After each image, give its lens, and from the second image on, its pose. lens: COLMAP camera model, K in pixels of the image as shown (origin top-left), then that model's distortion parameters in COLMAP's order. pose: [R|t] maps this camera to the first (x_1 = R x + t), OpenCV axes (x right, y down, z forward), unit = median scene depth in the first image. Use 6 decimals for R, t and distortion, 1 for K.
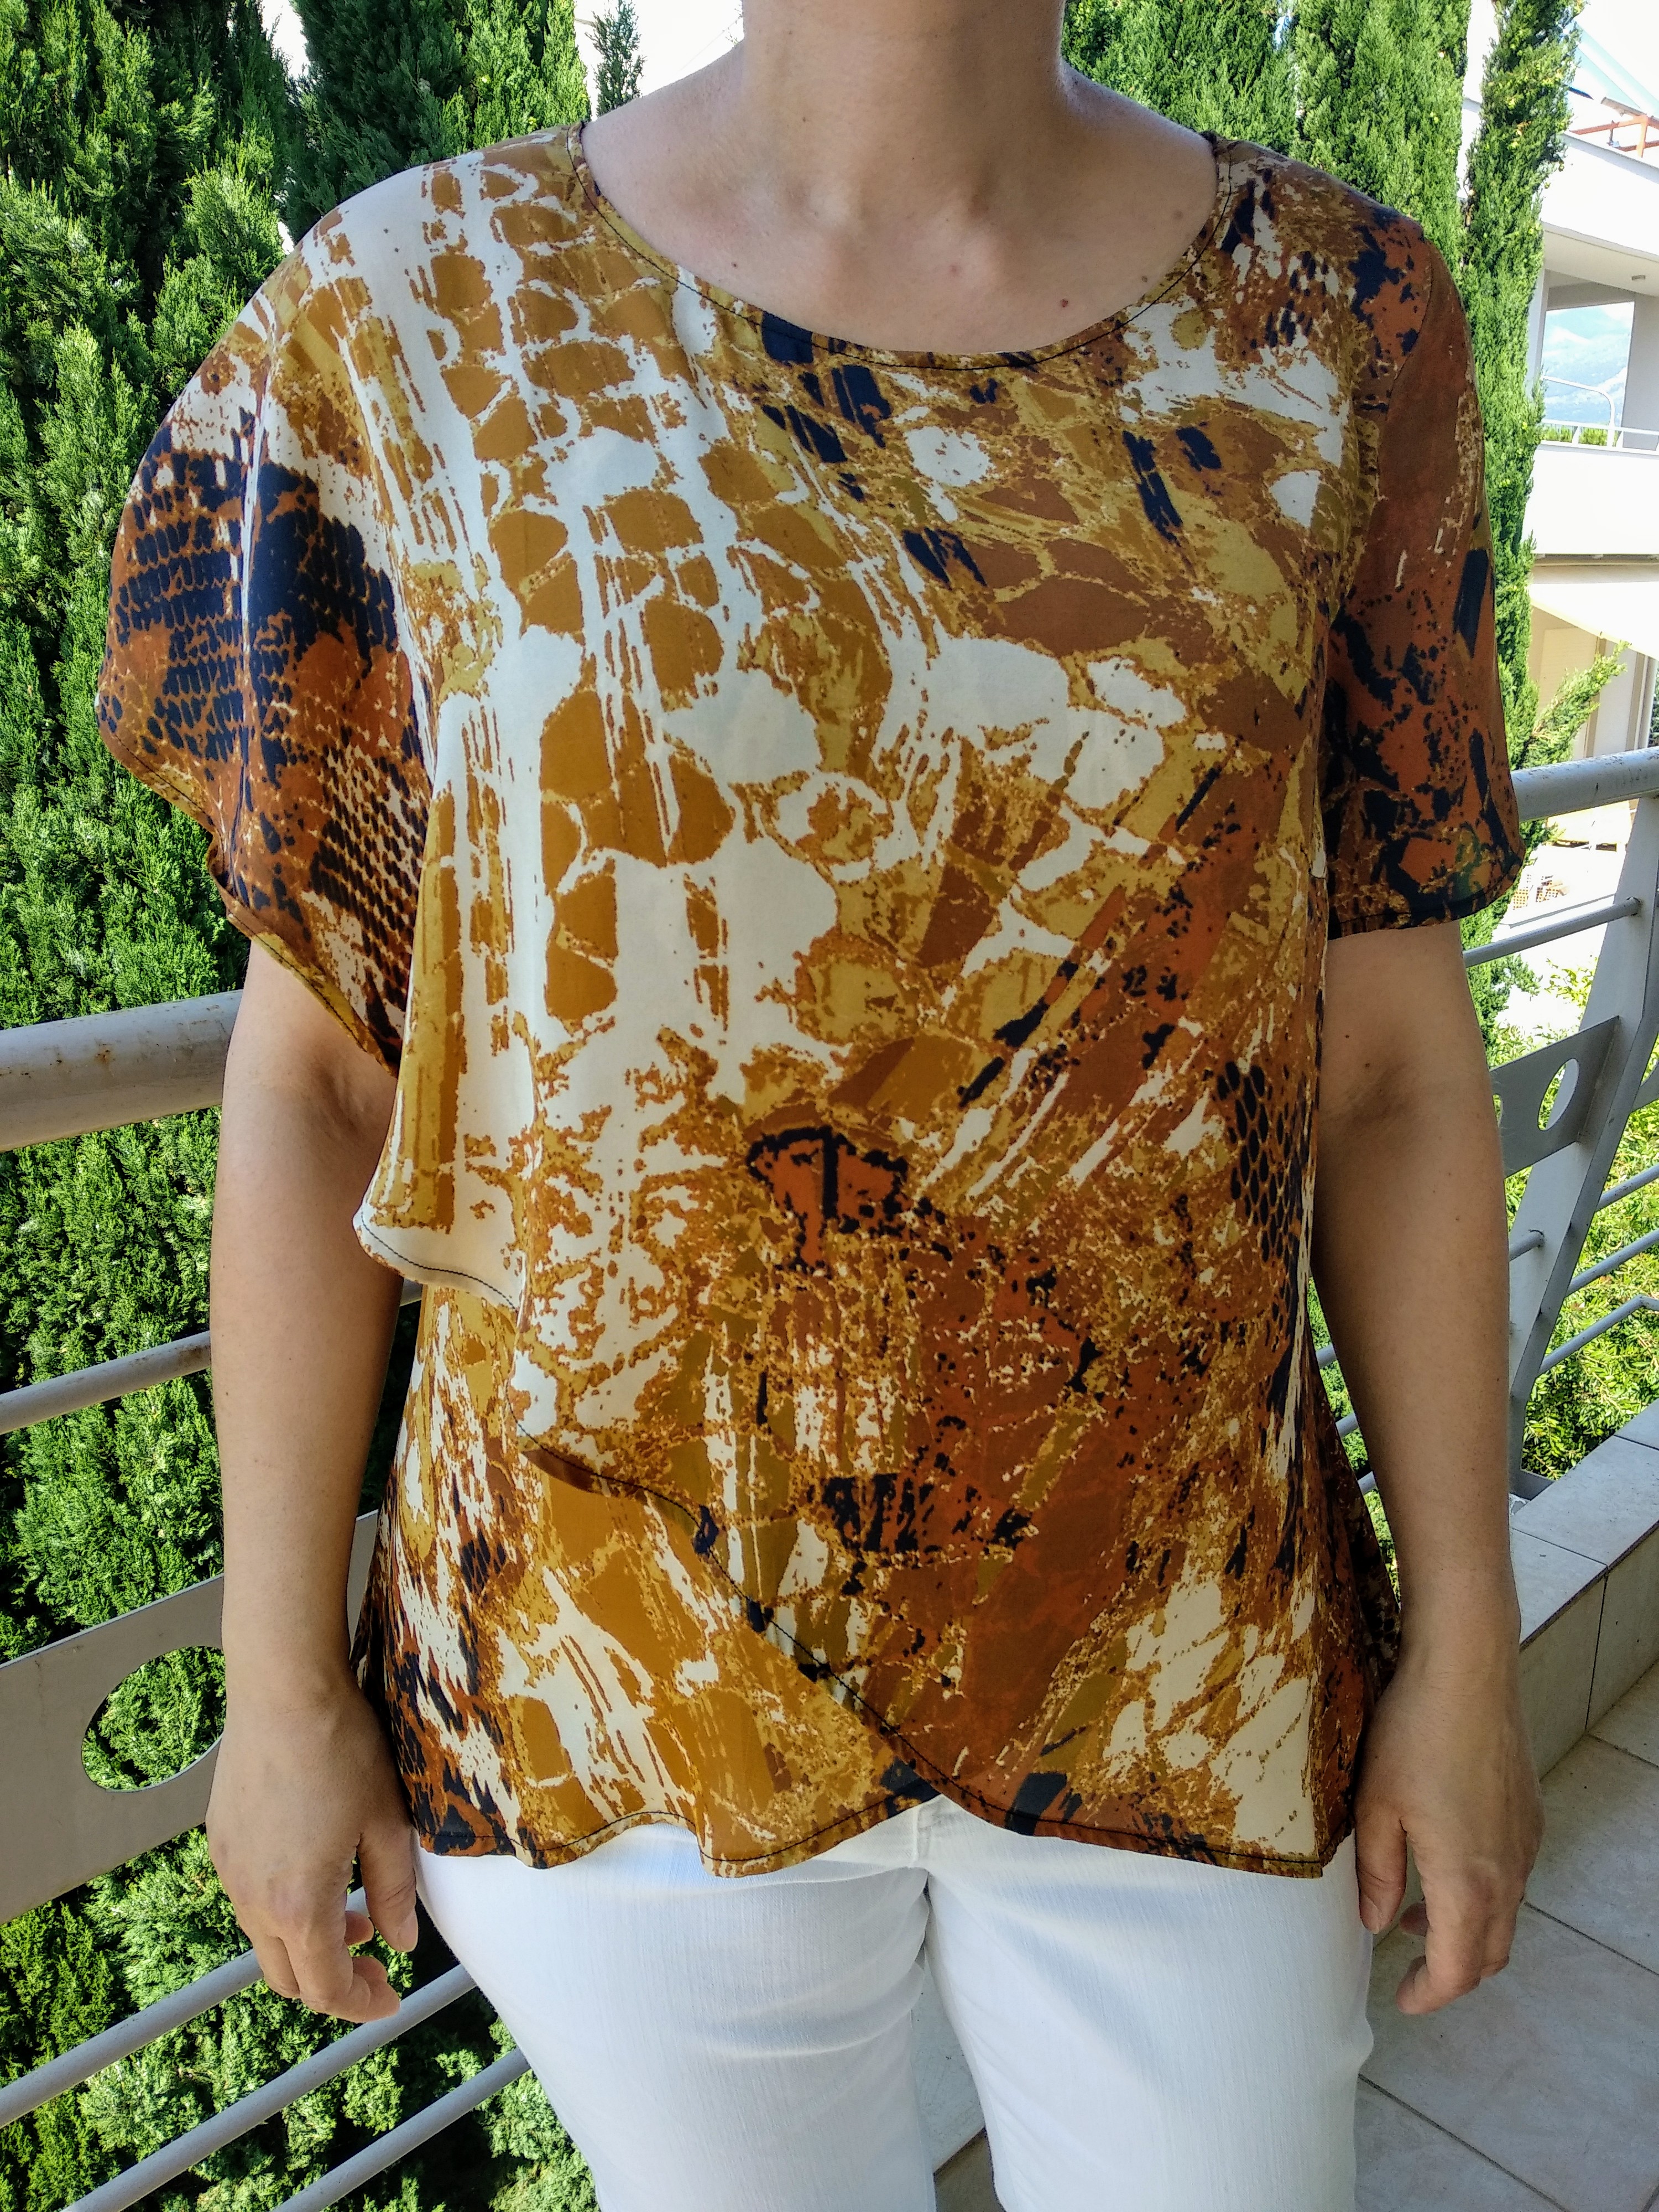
lens RADIAL K [[1683.0, 0, 818.1], [0, 1683.0, 1111.7], [0, 0, 1]] dist [-0.028770, -0.002047]
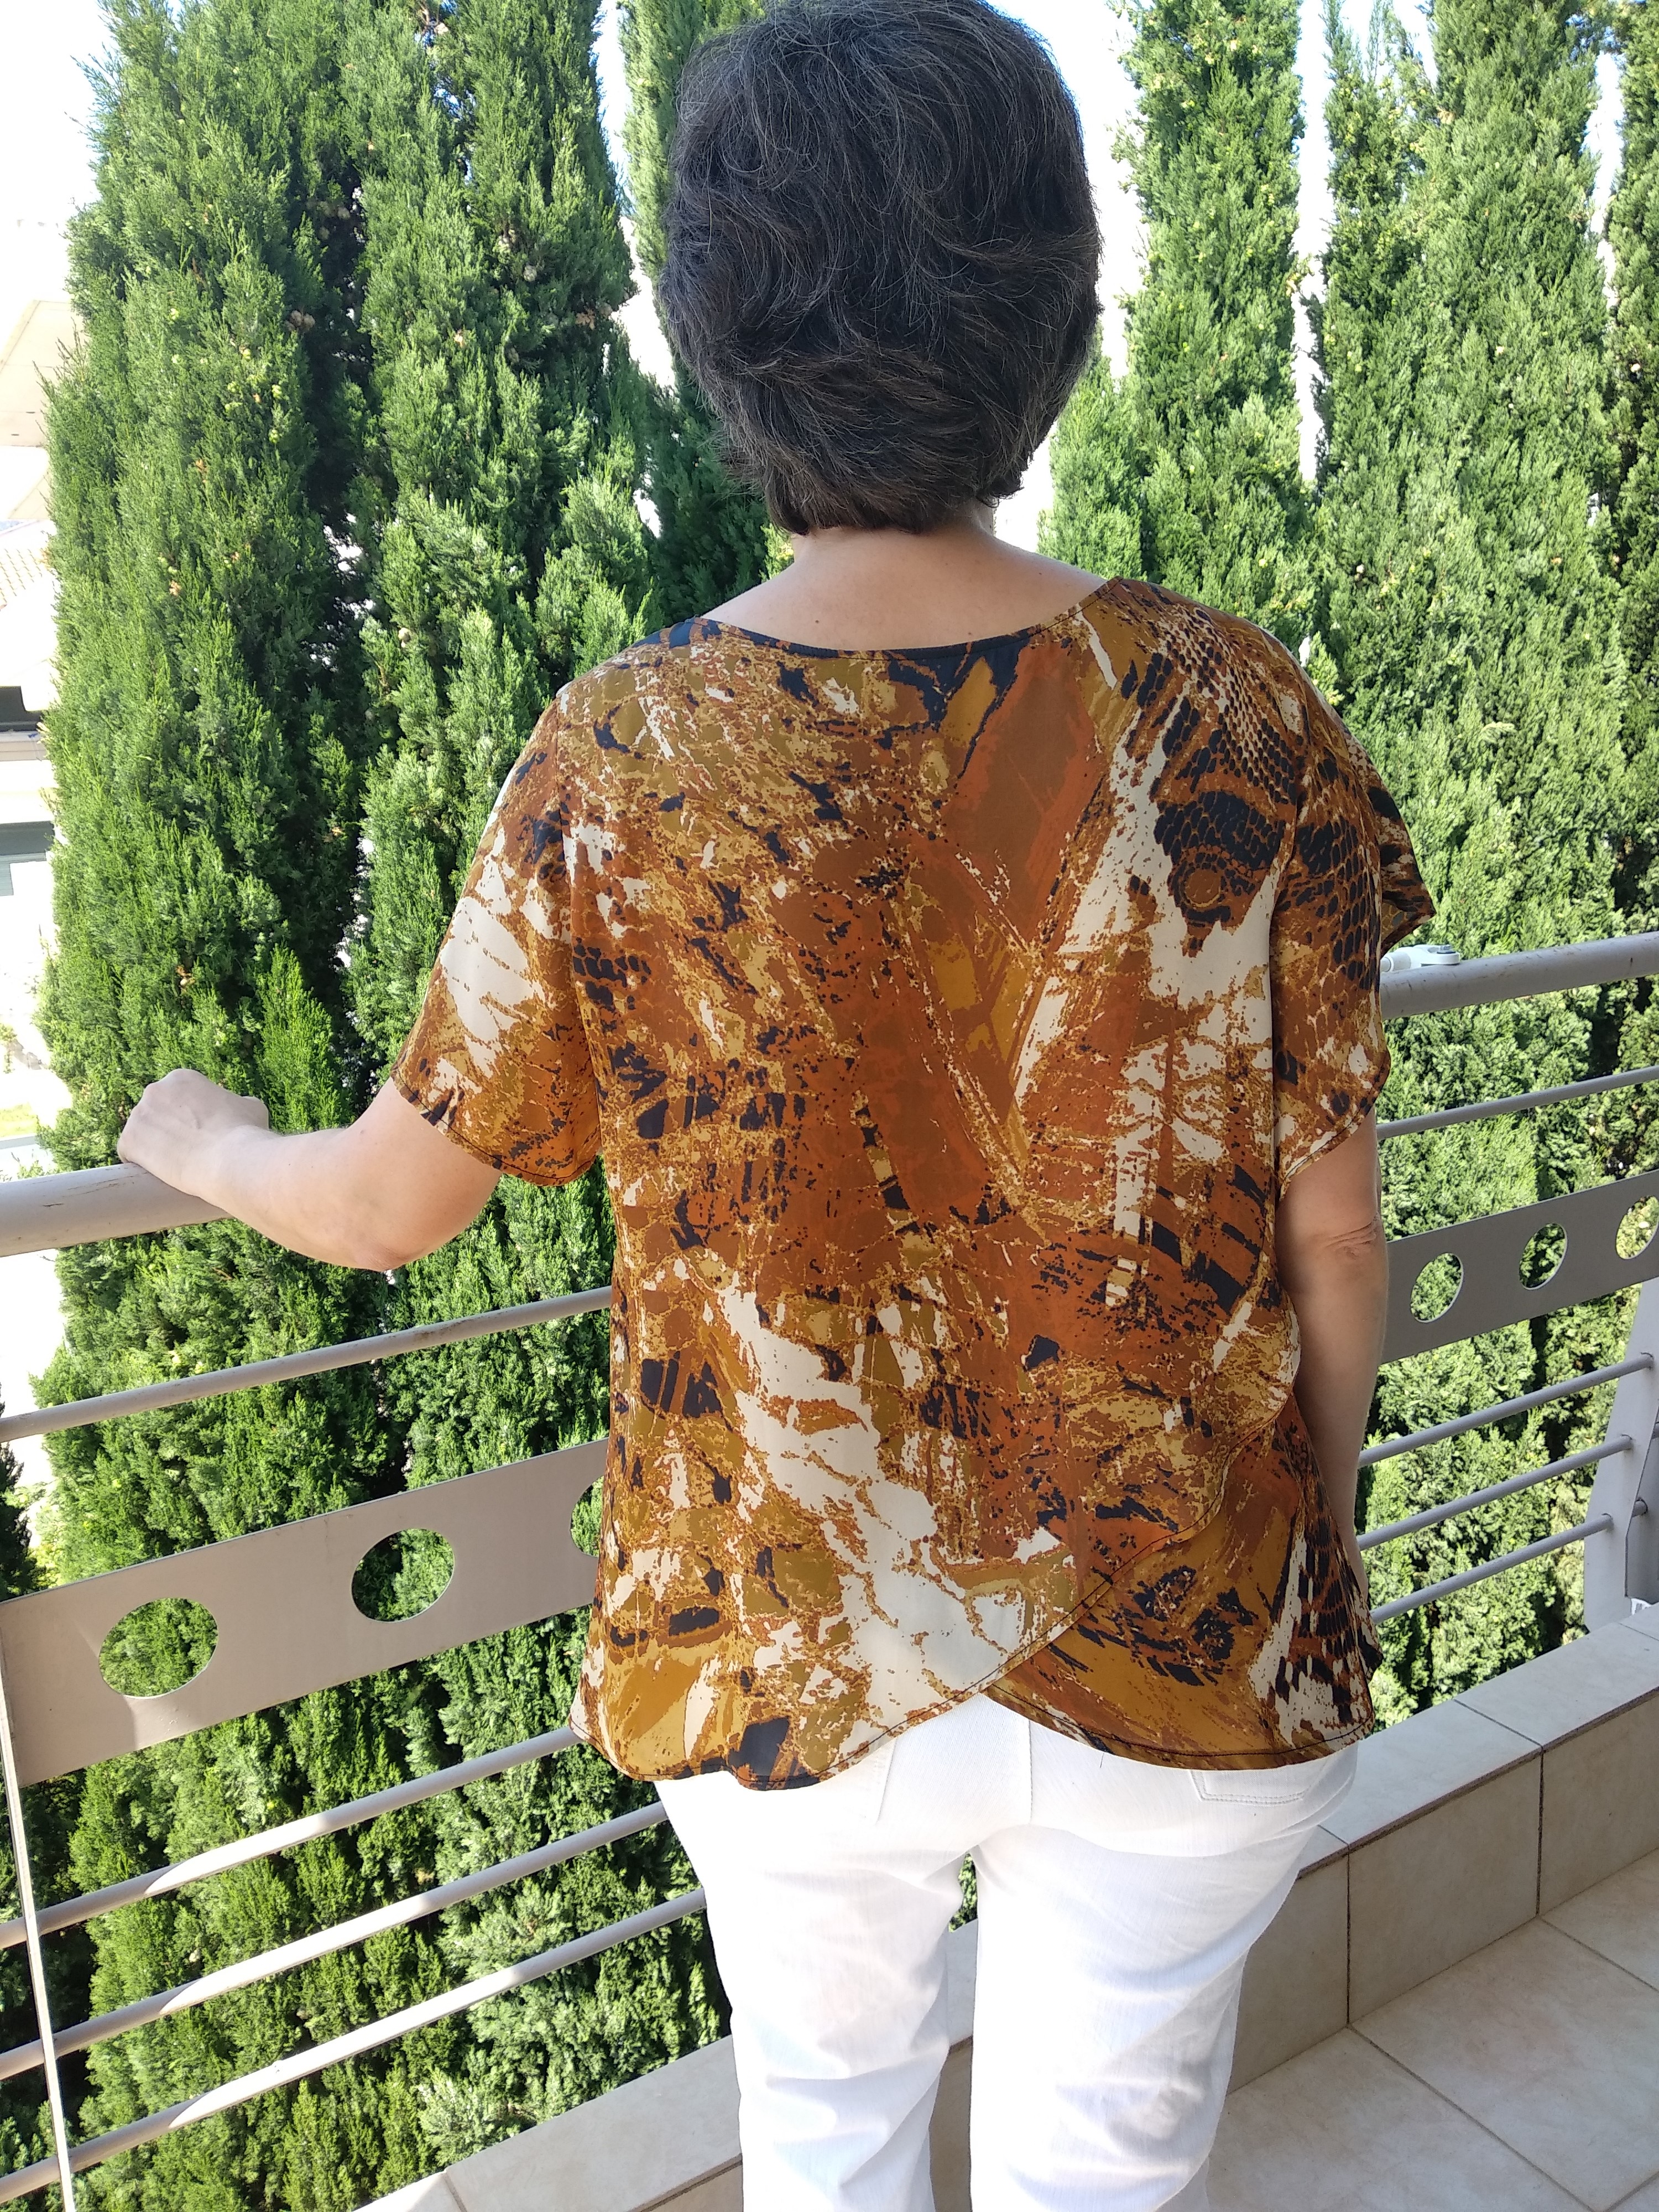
lens RADIAL K [[1683.0, 0, 838.2], [0, 1683.0, 1099.1], [0, 0, 1]] dist [-0.028770, -0.002047]
pose [[0.975468, -0.001270, -0.220137, 0.091270], [-0.021567, 0.994621, -0.101308, 0.018542], [0.219082, 0.103571, 0.970194, -0.123258]]
